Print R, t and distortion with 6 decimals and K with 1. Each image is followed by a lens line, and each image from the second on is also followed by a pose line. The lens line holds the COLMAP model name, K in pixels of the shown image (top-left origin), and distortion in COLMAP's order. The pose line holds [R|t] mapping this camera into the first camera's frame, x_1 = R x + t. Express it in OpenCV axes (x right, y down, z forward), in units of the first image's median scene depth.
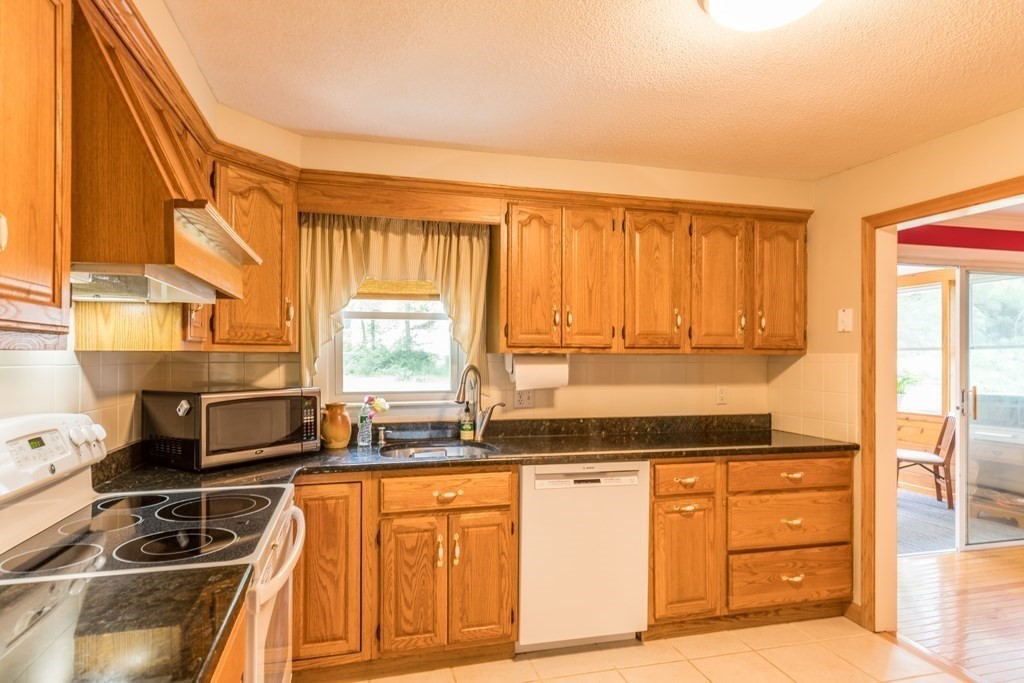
lens RADIAL K [[574.1, 0, 508.4], [0, 574.1, 353.5], [0, 0, 1]] dist [0.001749, 0.000392]
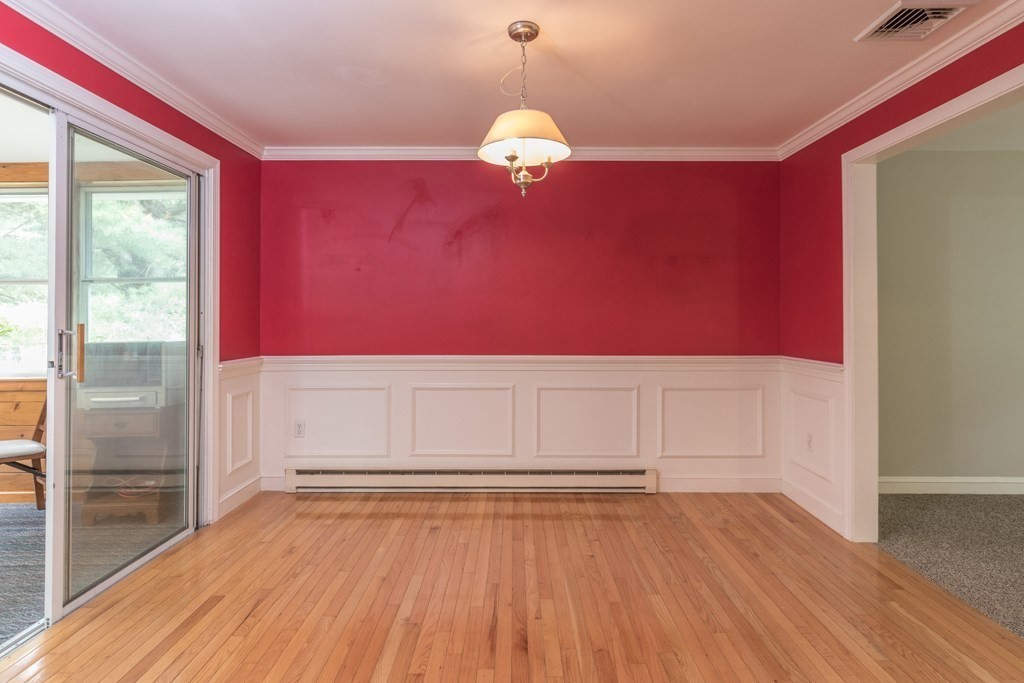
lens RADIAL K [[568.0, 0, 510.1], [0, 568.0, 316.9], [0, 0, 1]] dist [-0.000405, -0.000256]
pose [[0.270263, 0.005012, 0.962774, 0.278958], [-0.003360, 0.999985, -0.004263, 0.037712], [-0.962781, -0.002083, 0.270275, 0.318541]]
